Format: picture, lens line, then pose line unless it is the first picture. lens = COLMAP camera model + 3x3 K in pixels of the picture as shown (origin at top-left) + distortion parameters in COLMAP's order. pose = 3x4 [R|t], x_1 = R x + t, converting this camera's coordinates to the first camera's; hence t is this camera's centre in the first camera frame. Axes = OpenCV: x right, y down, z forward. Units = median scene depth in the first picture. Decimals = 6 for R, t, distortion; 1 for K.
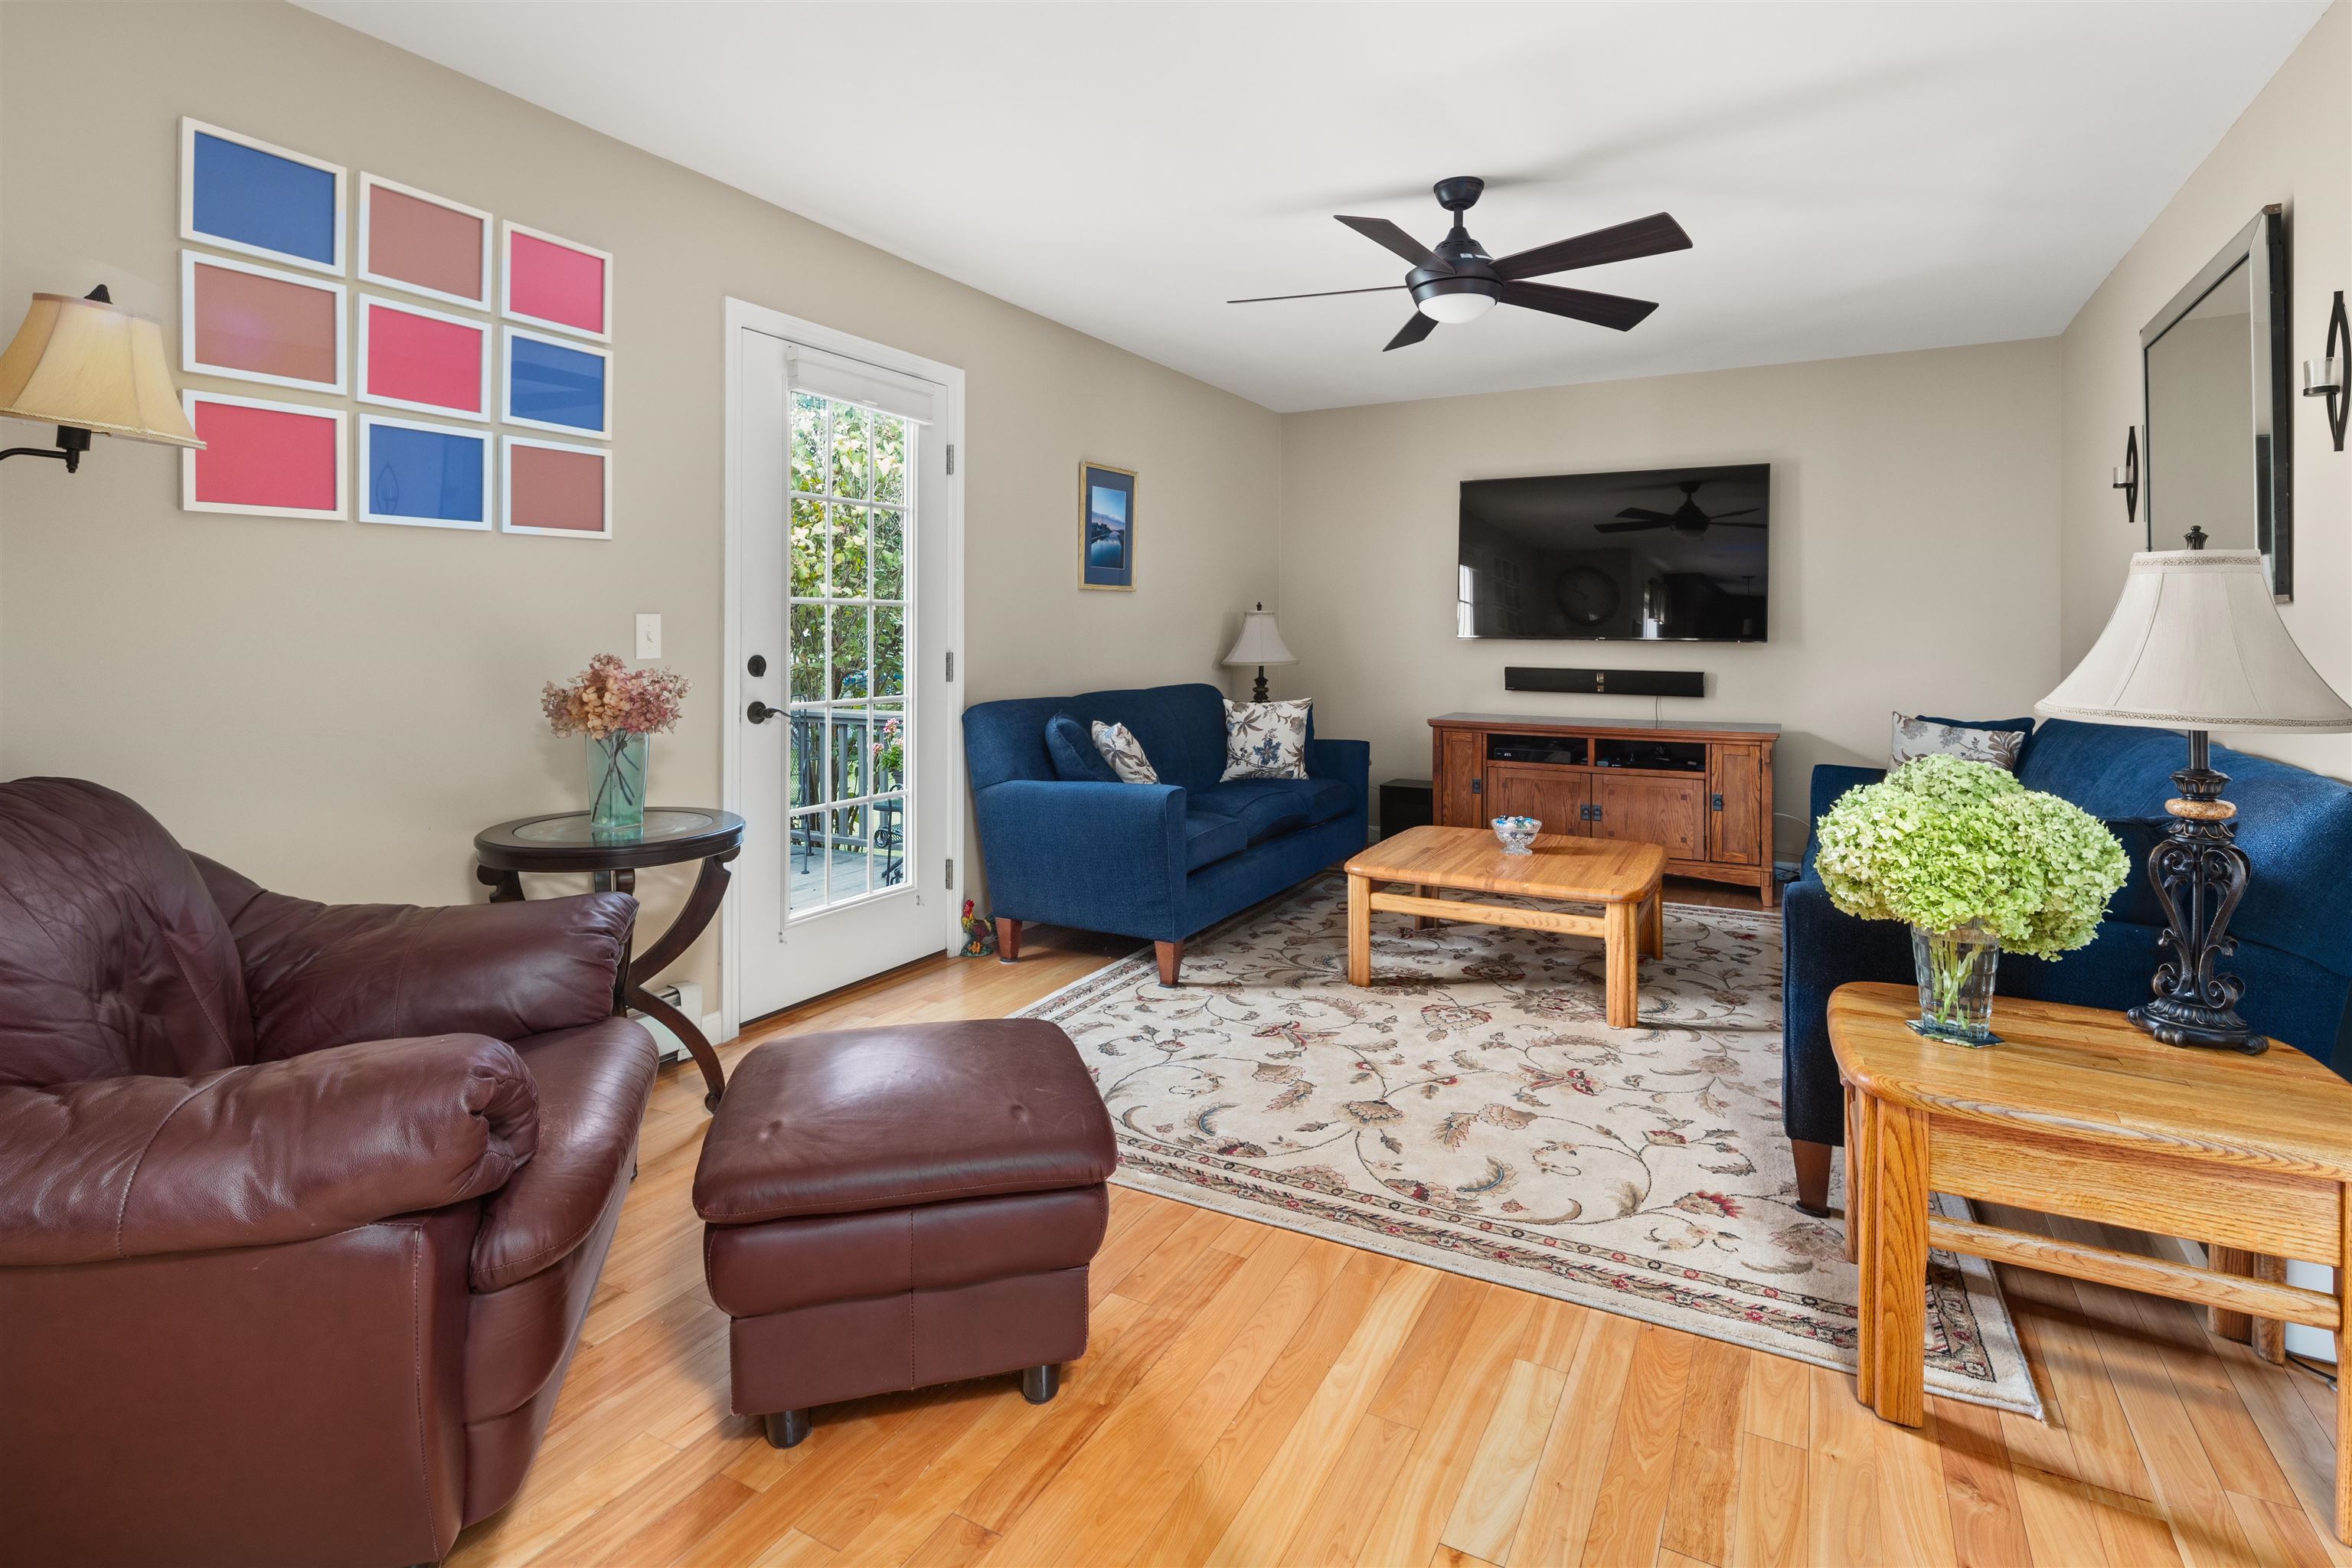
lens RADIAL K [[1152.2, 0, 1175.1], [0, 1152.2, 640.9], [0, 0, 1]] dist [0.000661, -0.000392]
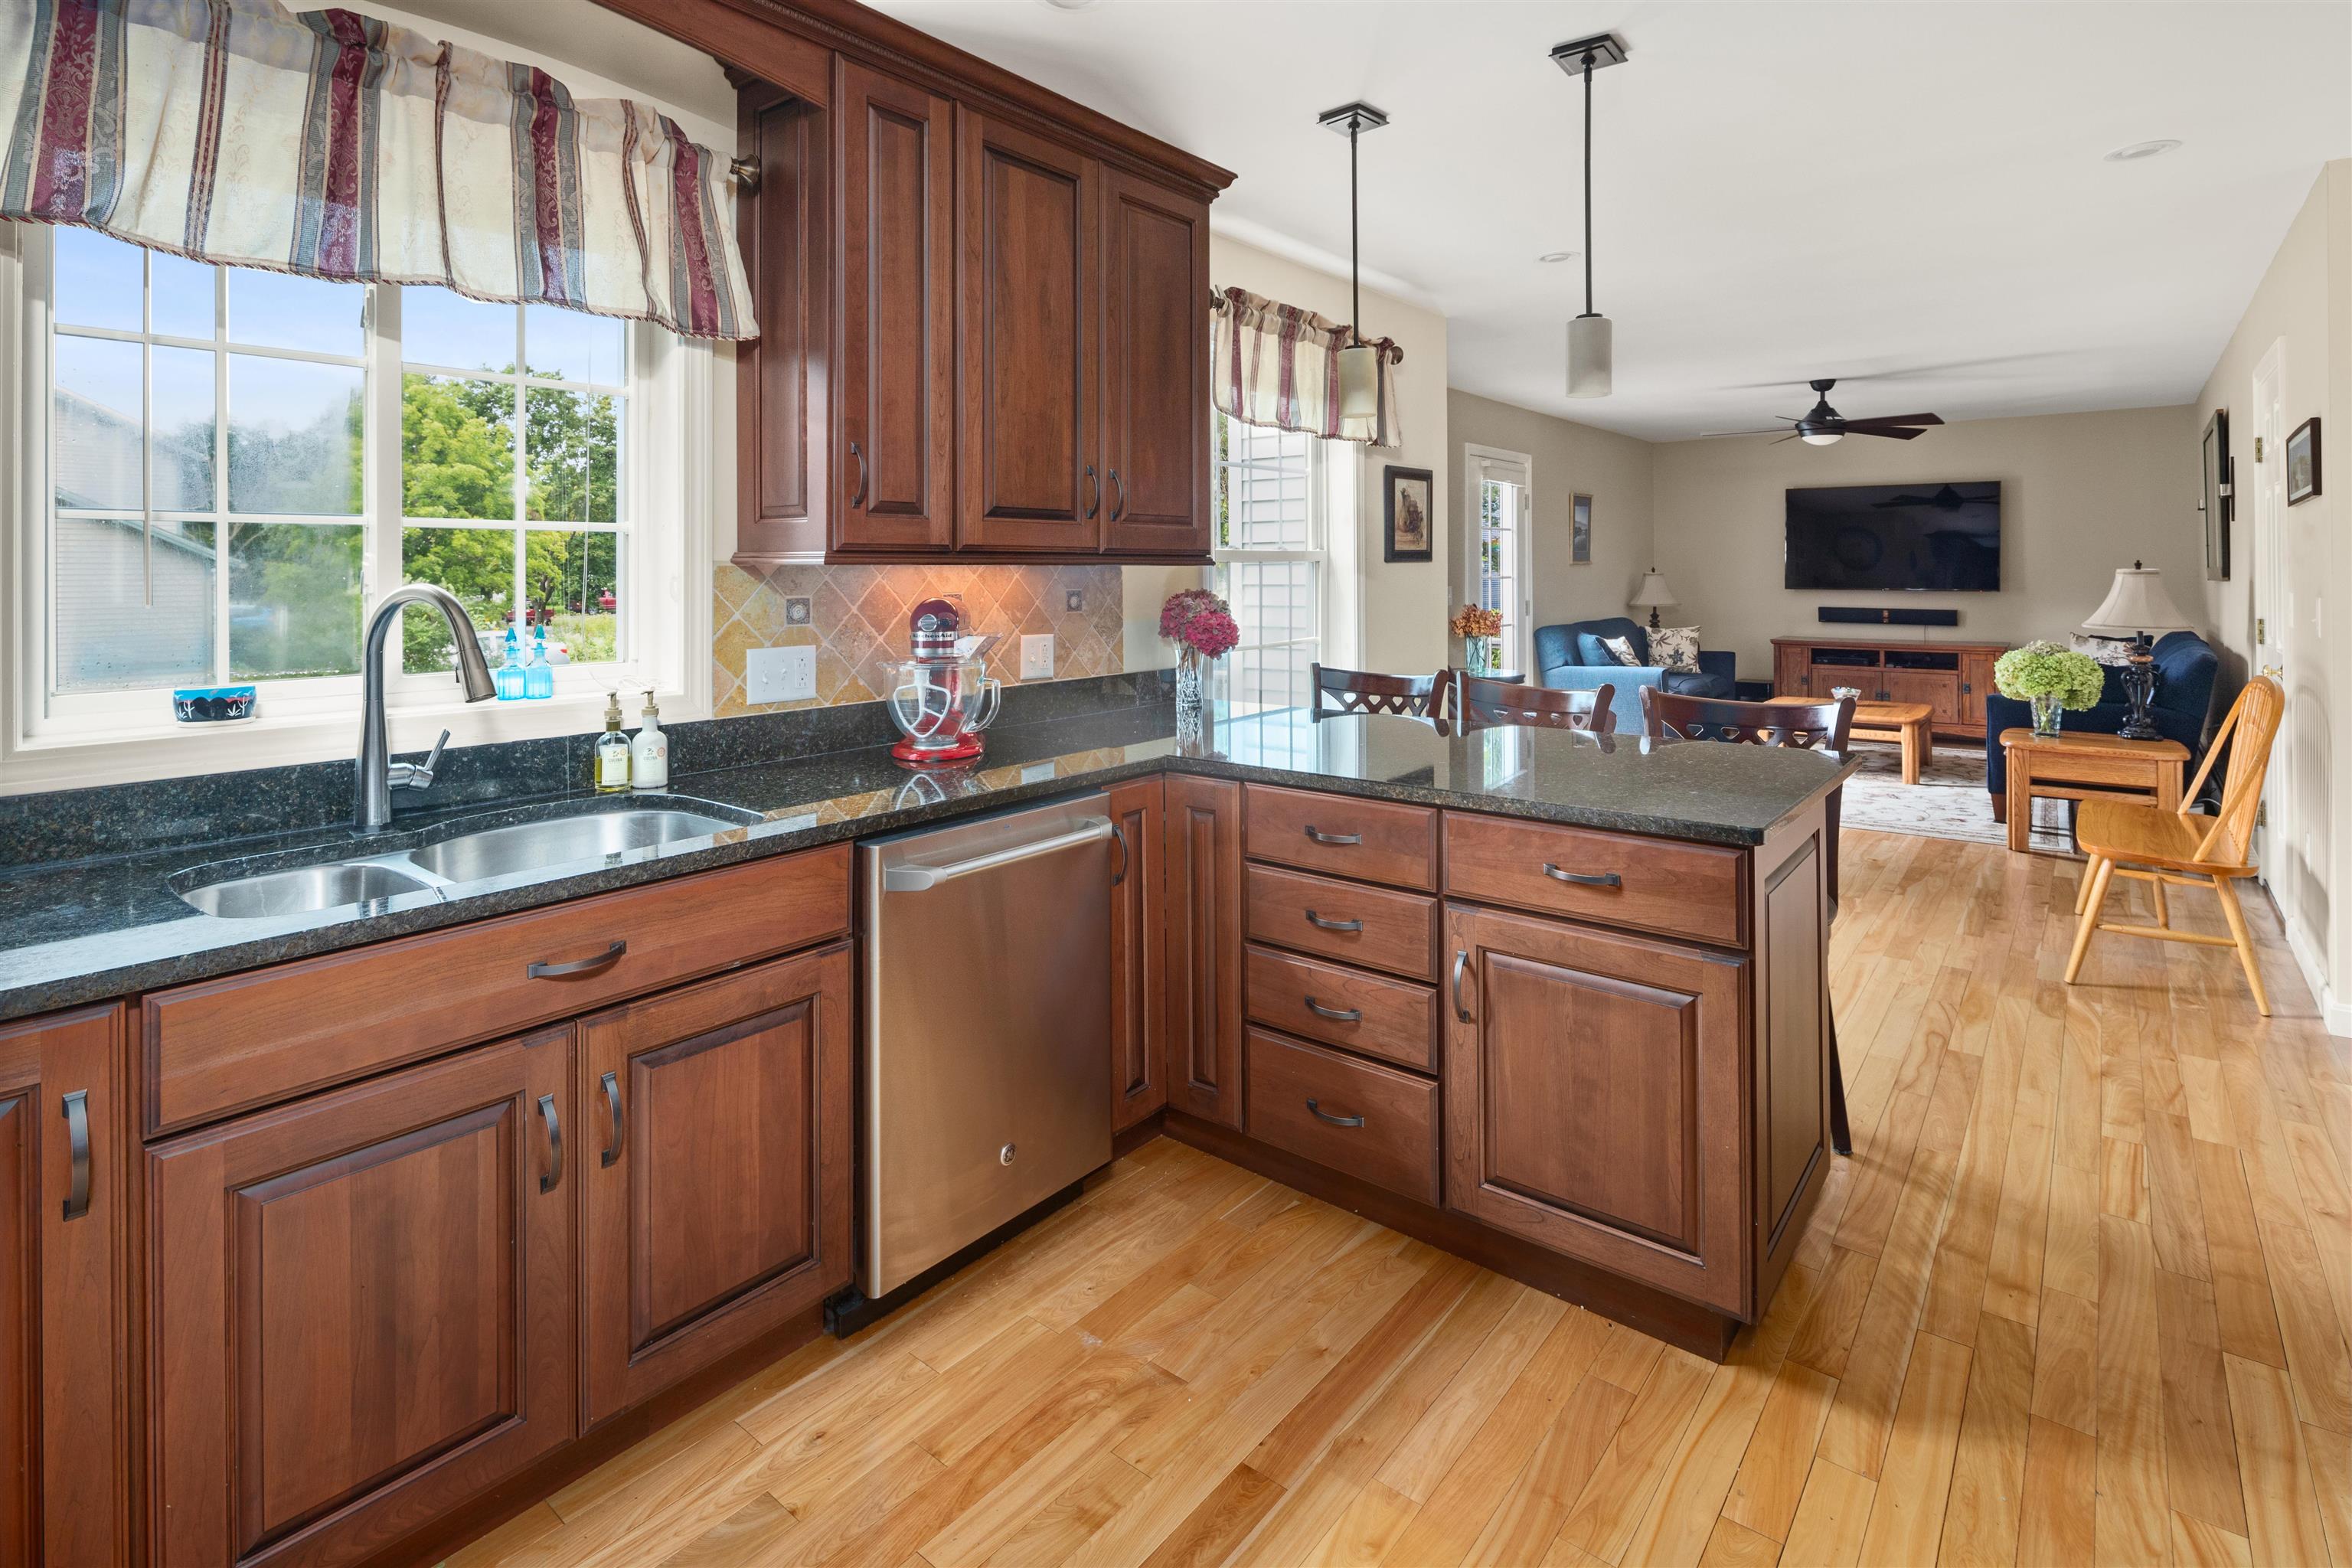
lens RADIAL K [[1135.6, 0, 1171.3], [0, 1135.6, 570.5], [0, 0, 1]] dist [-0.000627, -0.000678]
pose [[0.983261, -0.008684, -0.181993, -0.354198], [0.007464, 0.999945, -0.007384, -0.026201], [0.182047, 0.005902, 0.983272, -0.811100]]
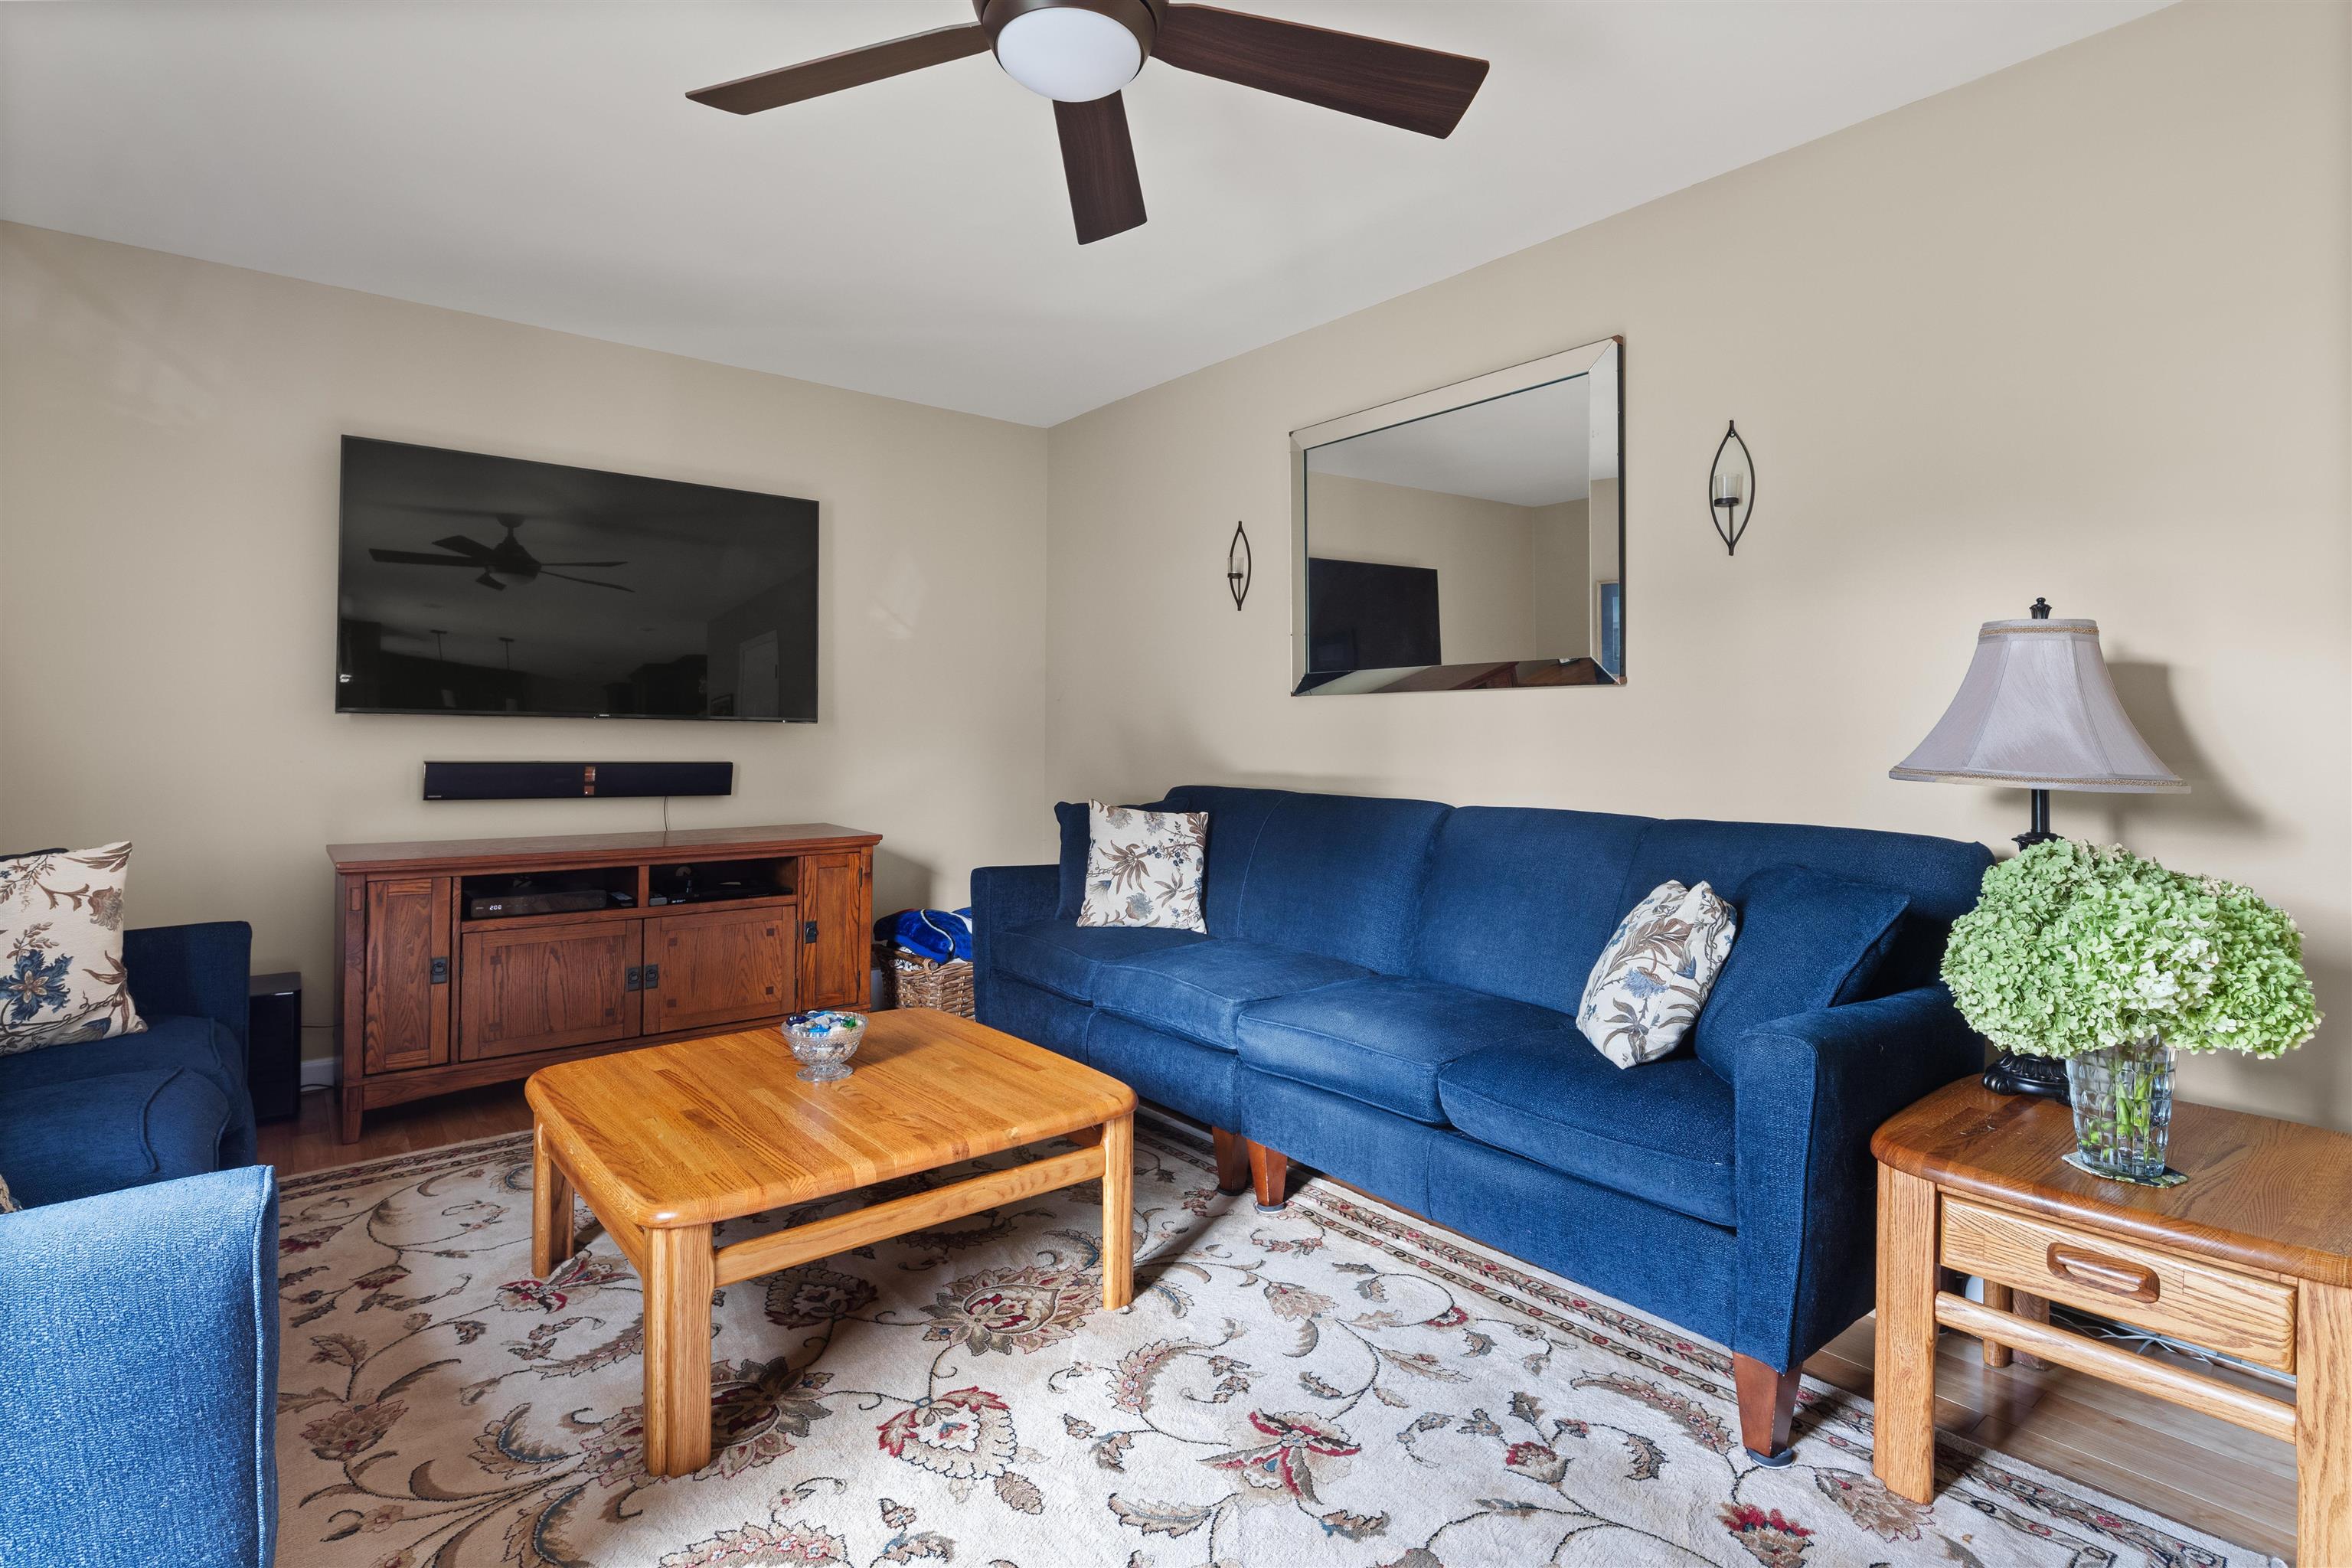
lens RADIAL K [[1151.5, 0, 1165.3], [0, 1151.5, 727.1], [0, 0, 1]] dist [-0.003766, -0.001133]
pose [[0.387280, 0.003638, 0.921955, -0.135597], [-0.000786, 0.999993, -0.003616, 0.007672], [-0.921962, 0.000676, 0.387281, 0.484498]]
